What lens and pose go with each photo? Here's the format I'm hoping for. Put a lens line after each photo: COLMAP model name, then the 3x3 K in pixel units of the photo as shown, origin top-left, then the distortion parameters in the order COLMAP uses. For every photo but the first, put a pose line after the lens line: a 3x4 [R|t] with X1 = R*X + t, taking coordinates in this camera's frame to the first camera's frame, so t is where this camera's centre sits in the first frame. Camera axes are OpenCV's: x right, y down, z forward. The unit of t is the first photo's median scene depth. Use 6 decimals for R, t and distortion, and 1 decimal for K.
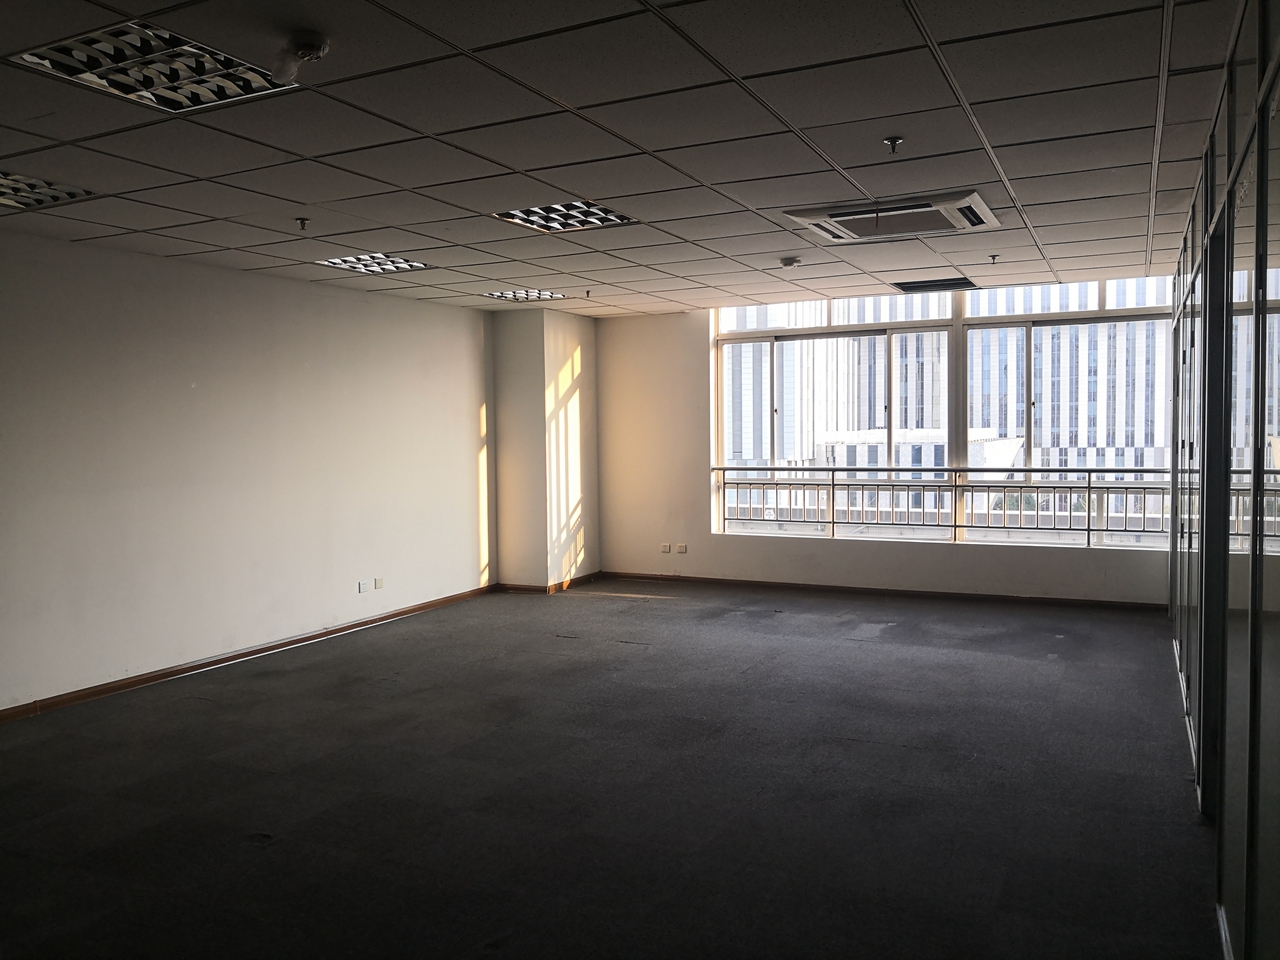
lens RADIAL K [[1001.6, 0, 640.0], [0, 1001.6, 480.0], [0, 0, 1]] dist [0.008407, -0.036616]
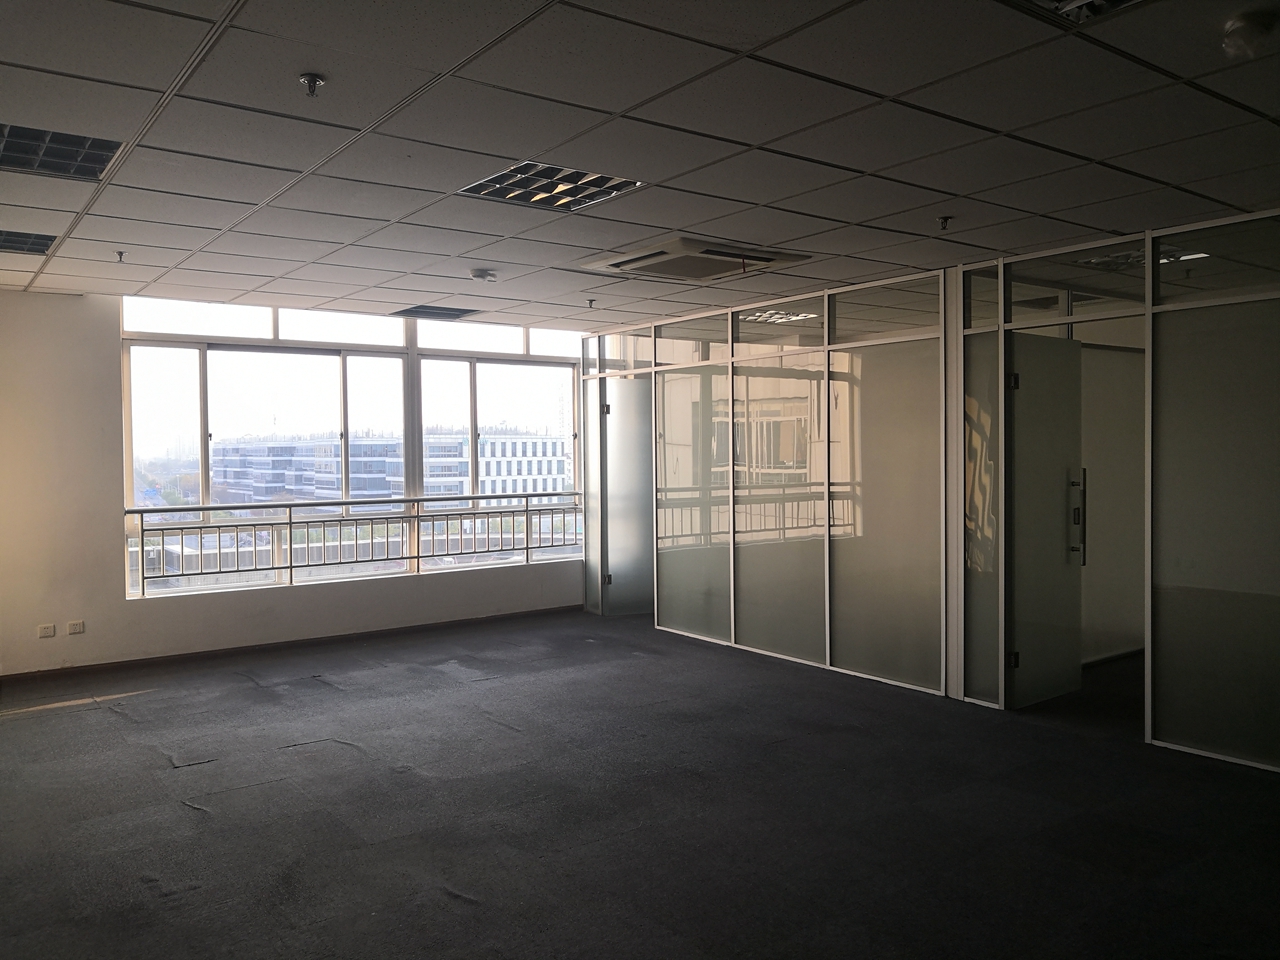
lens RADIAL K [[1028.0, 0, 696.1], [0, 1028.0, 484.0], [0, 0, 1]] dist [0.004819, -0.002228]
pose [[0.406575, -0.016404, 0.913470, -0.489000], [0.054685, 0.998483, -0.006409, -0.004274], [-0.911980, 0.052559, 0.406855, 0.331755]]
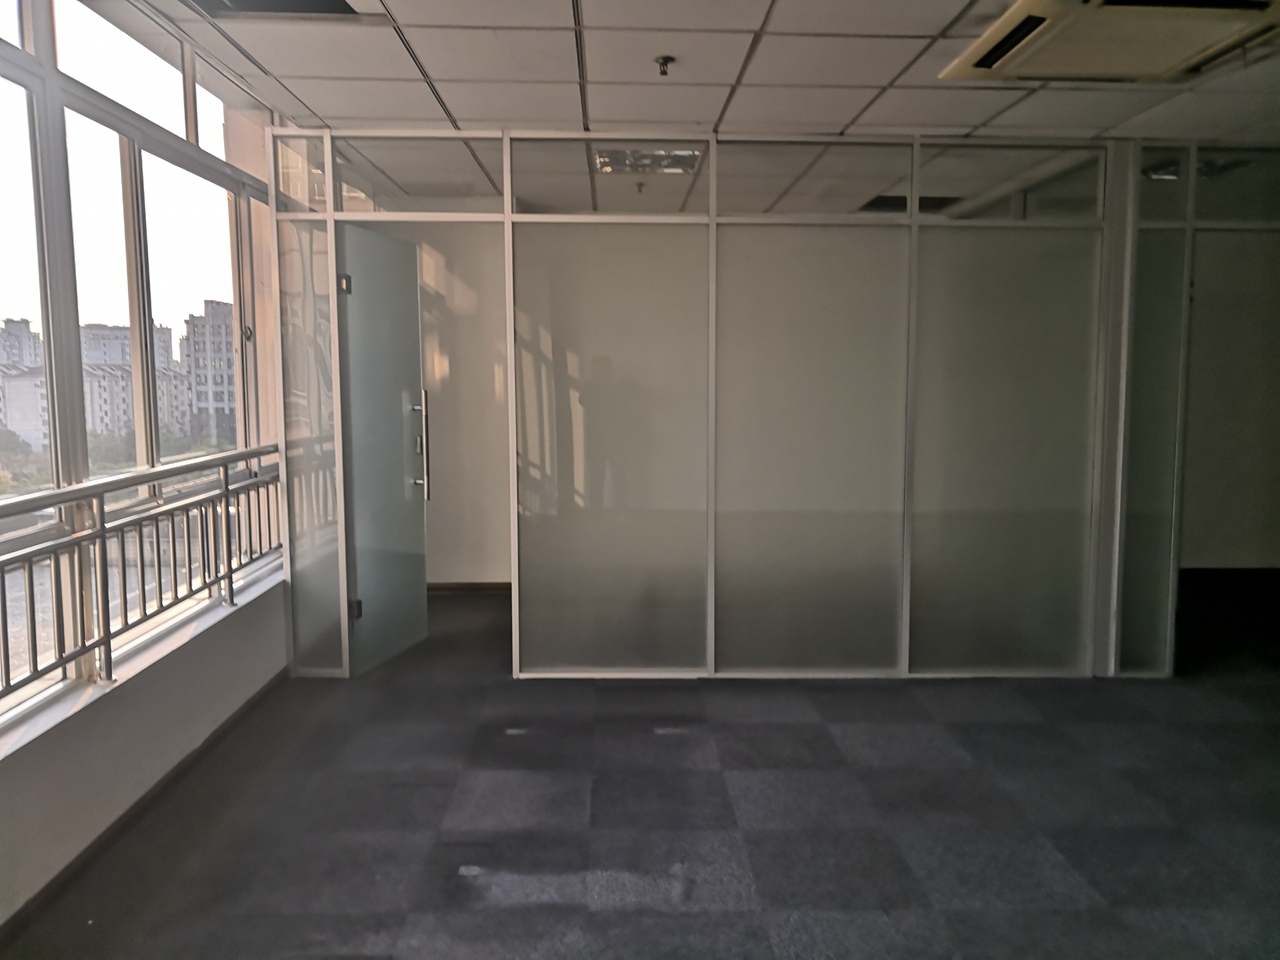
lens RADIAL K [[1028.0, 0, 696.1], [0, 1028.0, 484.0], [0, 0, 1]] dist [0.004819, -0.002228]
pose [[-0.518648, -0.079811, 0.851255, -0.116726], [0.063611, 0.989272, 0.131508, -0.048278], [-0.852619, 0.122355, -0.508007, 0.984573]]
